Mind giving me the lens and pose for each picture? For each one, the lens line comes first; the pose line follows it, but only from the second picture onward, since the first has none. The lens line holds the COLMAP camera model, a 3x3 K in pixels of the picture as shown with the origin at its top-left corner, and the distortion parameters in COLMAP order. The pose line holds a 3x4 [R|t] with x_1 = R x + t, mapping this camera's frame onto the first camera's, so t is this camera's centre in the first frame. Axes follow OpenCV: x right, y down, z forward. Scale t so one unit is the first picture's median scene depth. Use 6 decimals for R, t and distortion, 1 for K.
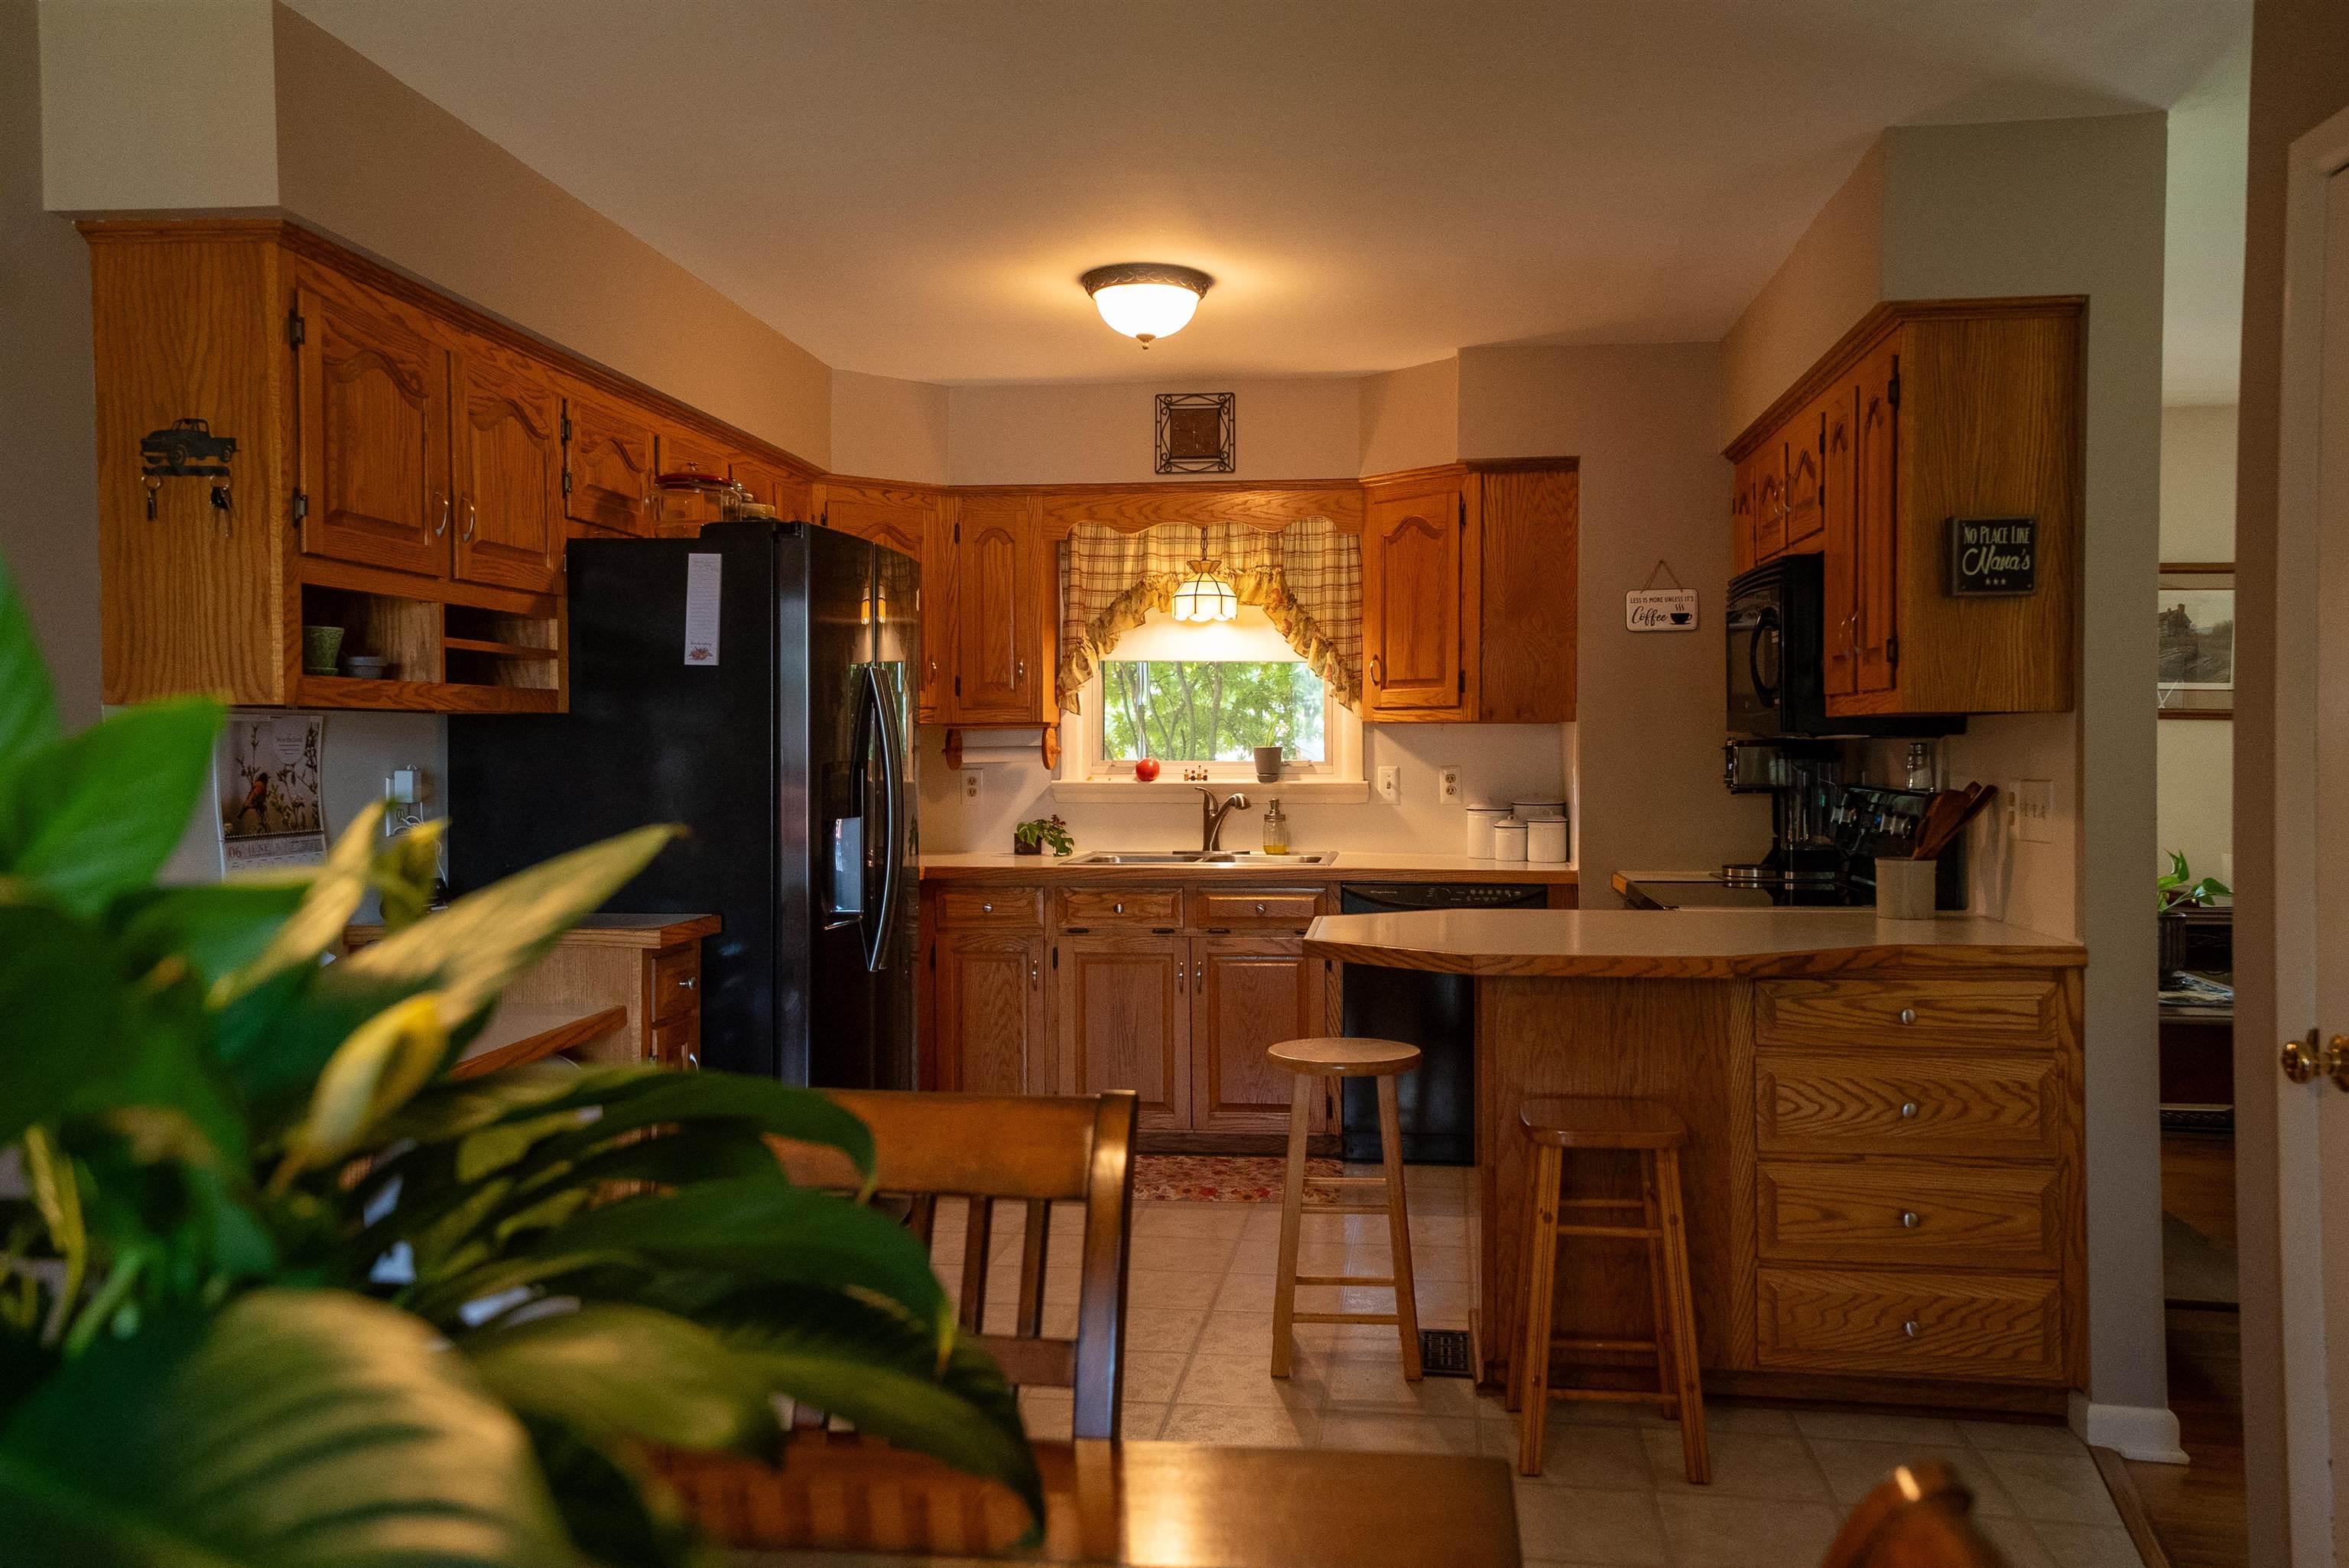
lens RADIAL K [[1841.7, 0, 1206.3], [0, 1841.7, 762.8], [0, 0, 1]] dist [0.055051, 0.006959]
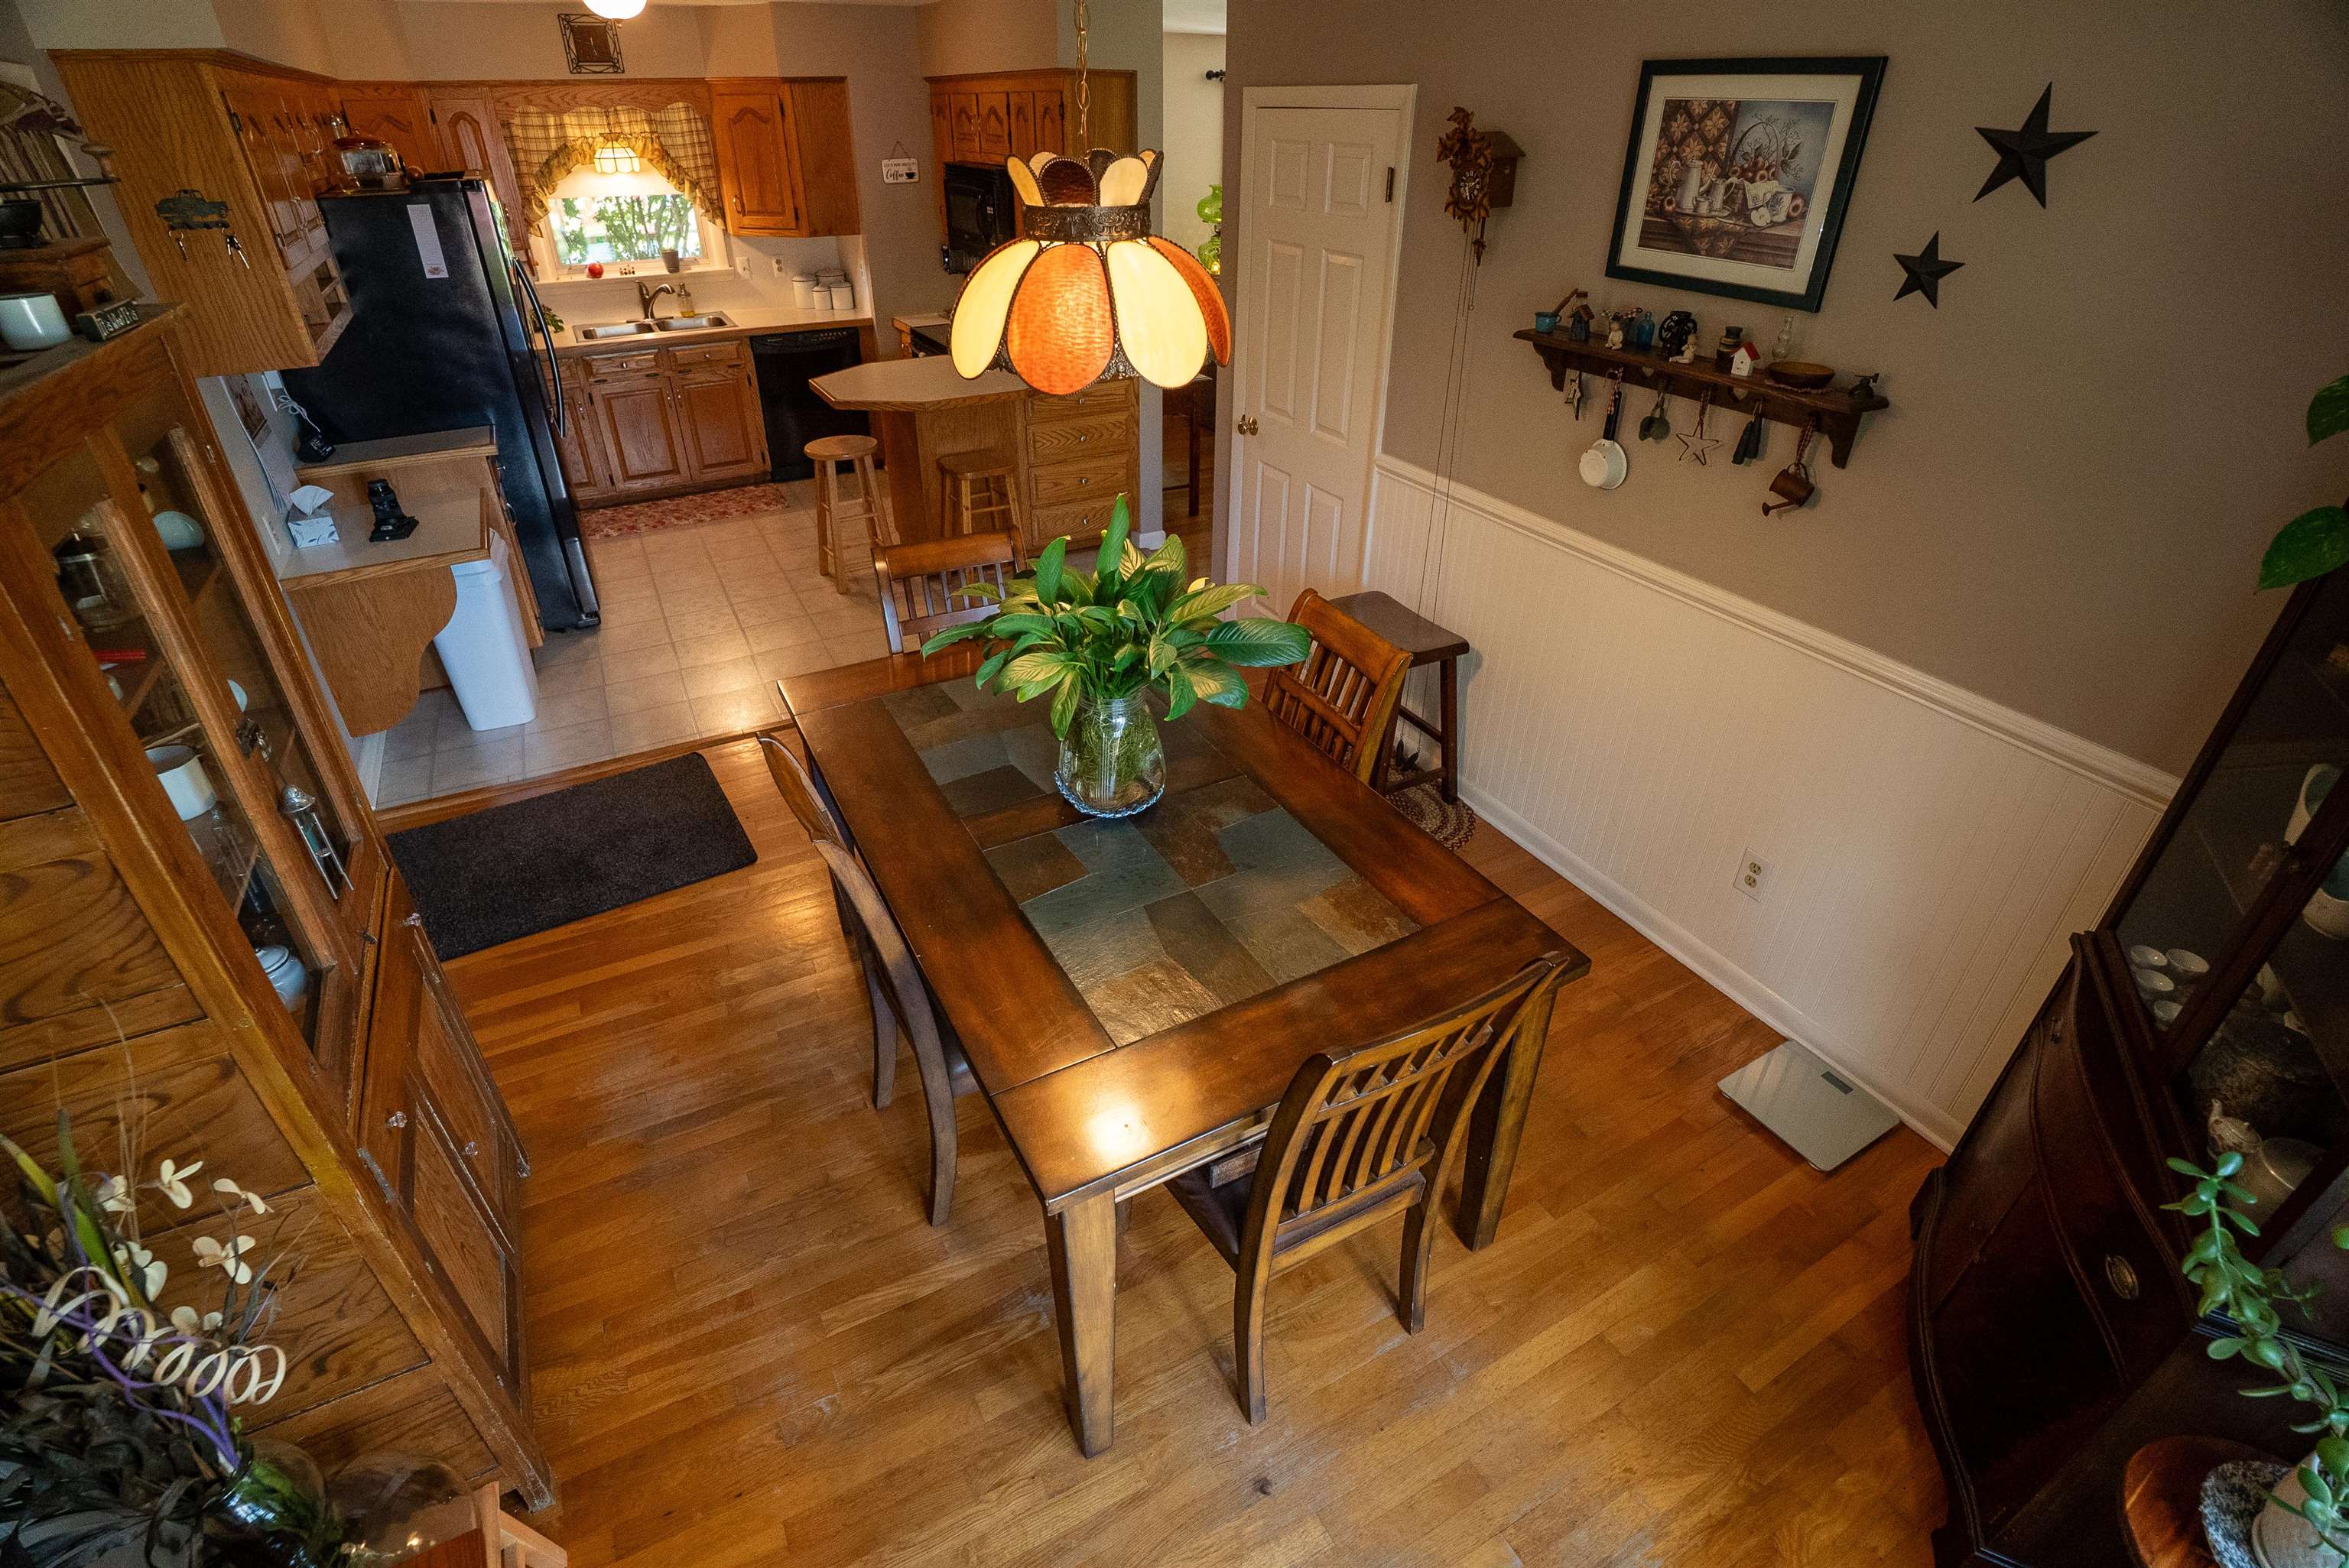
lens RADIAL K [[1080.5, 0, 1170.3], [0, 1080.5, 786.1], [0, 0, 1]] dist [-0.072235, 0.018511]
pose [[0.813712, -0.306978, 0.493597, -0.231079], [-0.004764, 0.845621, 0.533762, -0.114381], [-0.581249, -0.436680, 0.686630, -0.160554]]
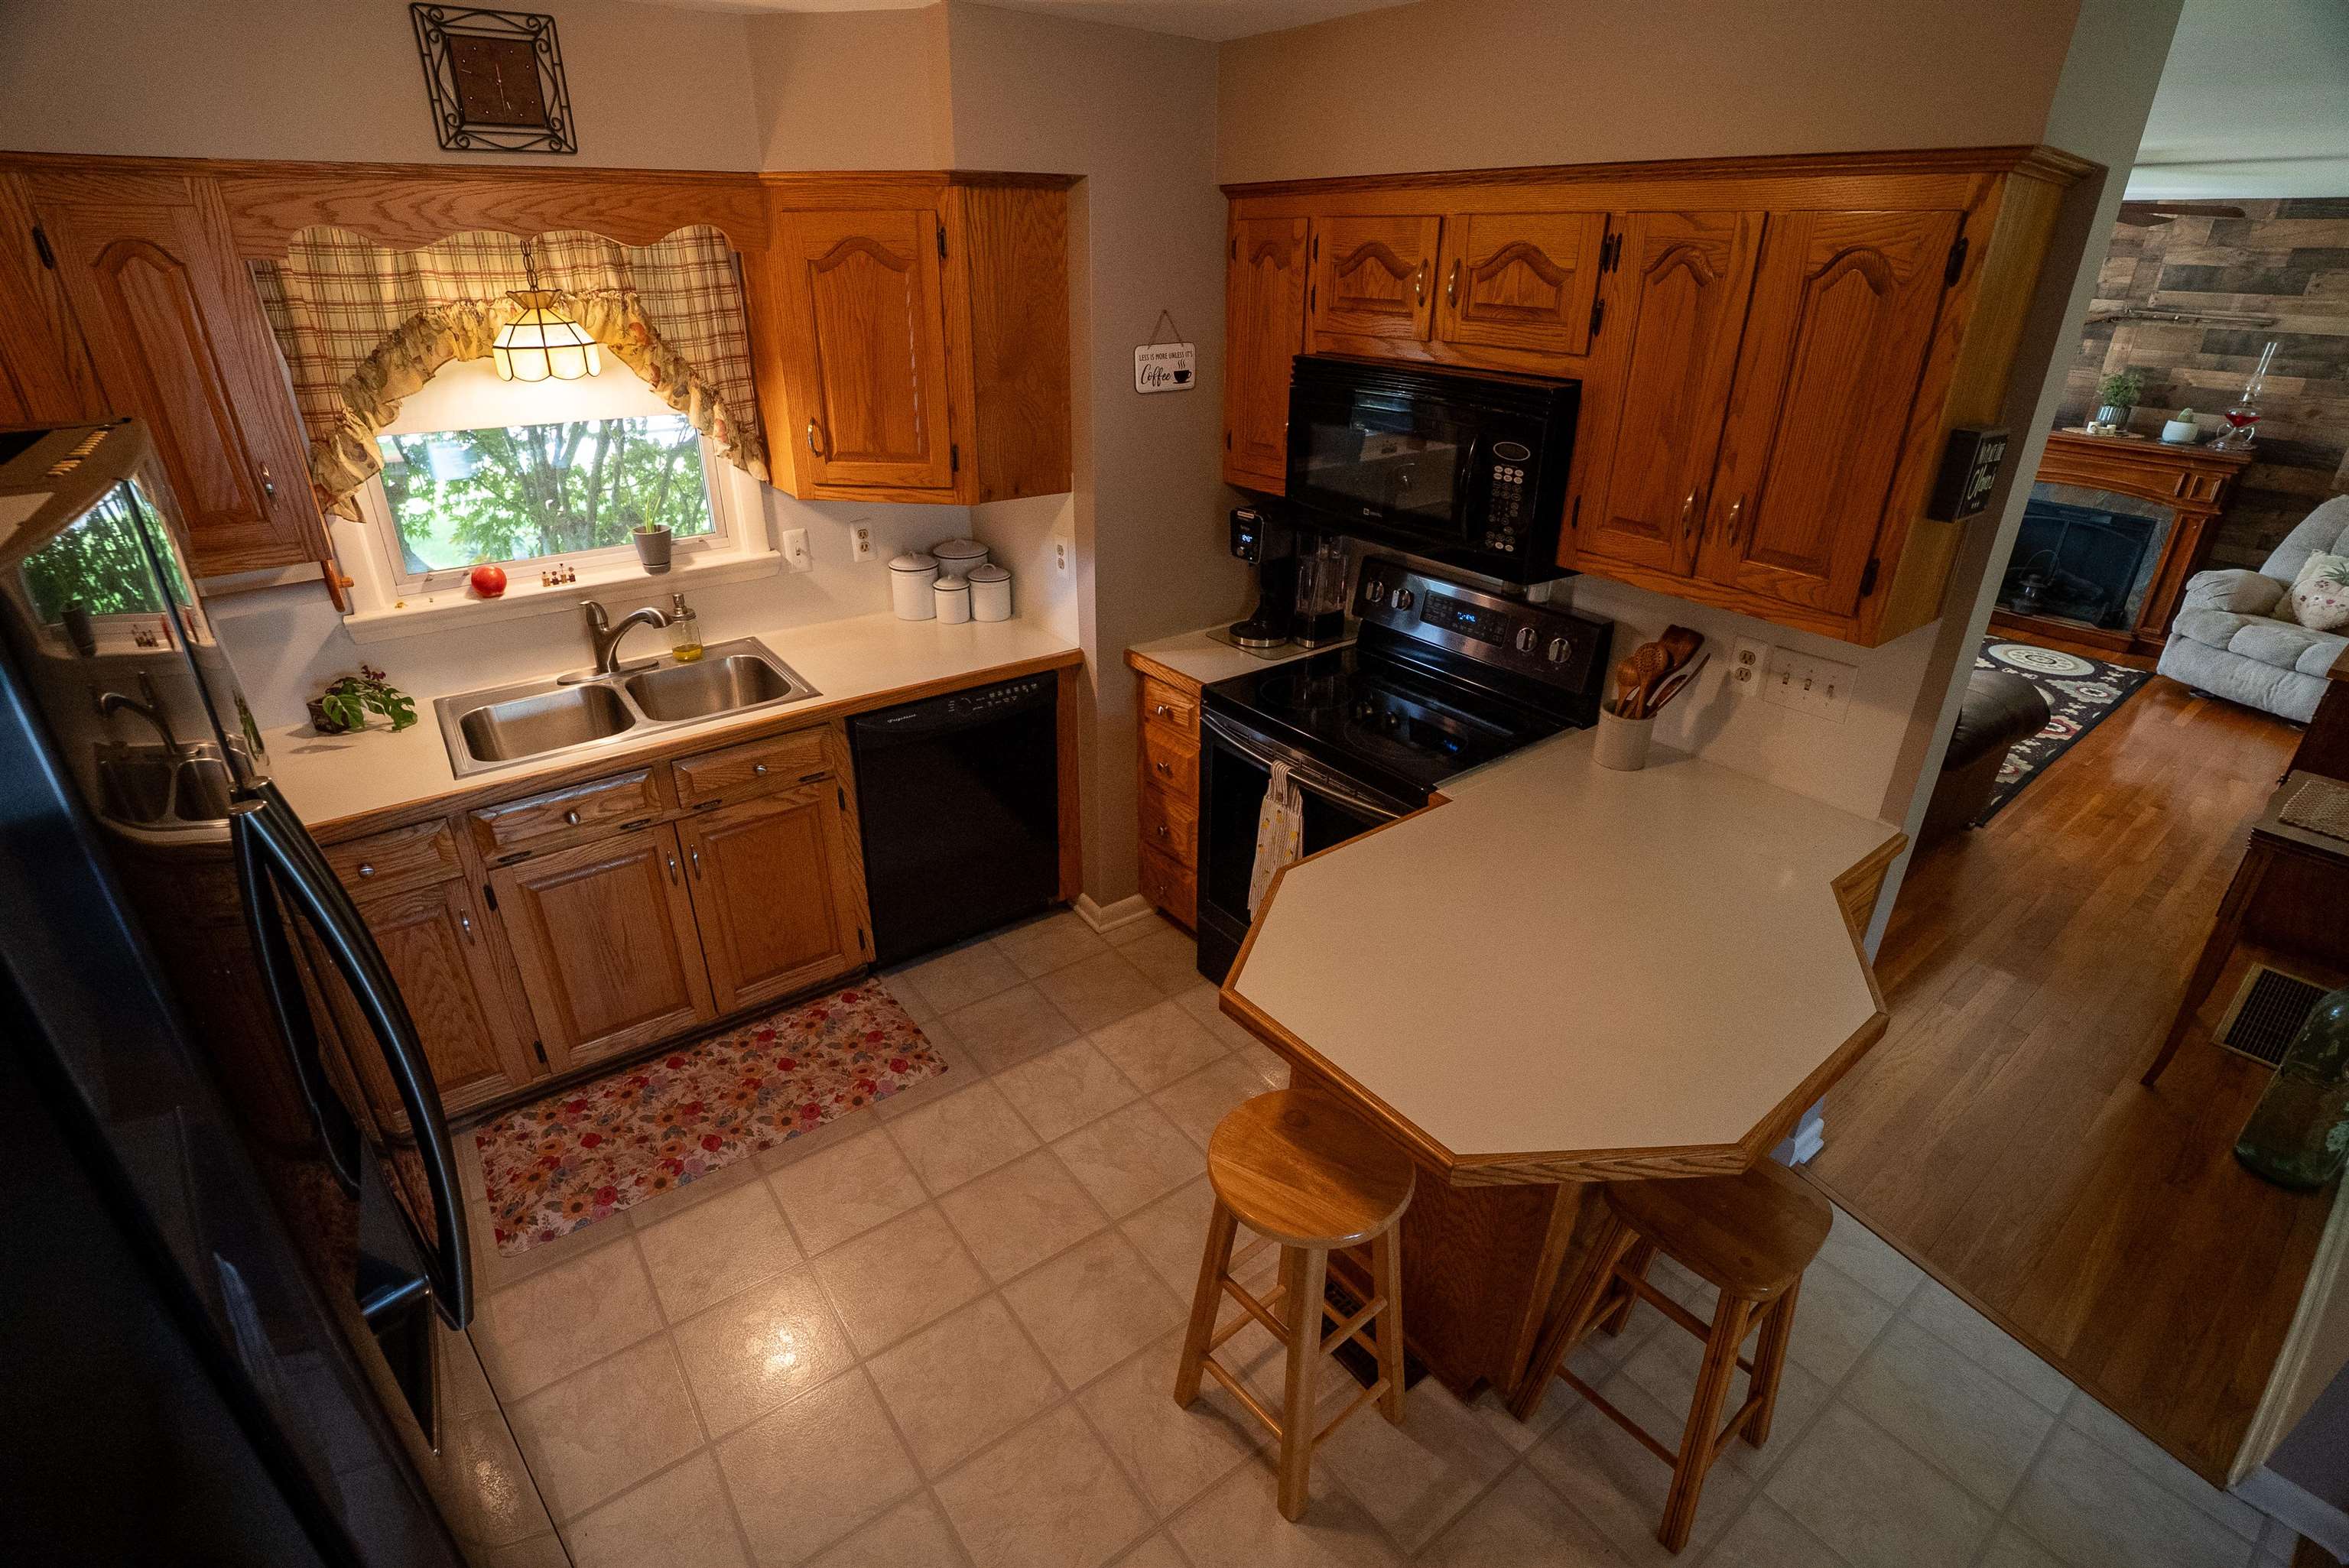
lens RADIAL K [[1072.6, 0, 1173.1], [0, 1072.6, 775.3], [0, 0, 1]] dist [-0.078701, 0.019613]
pose [[0.718989, -0.292236, 0.630597, -0.128179], [-0.004096, 0.905509, 0.424307, -0.111393], [-0.695009, -0.307655, 0.649854, 0.538476]]
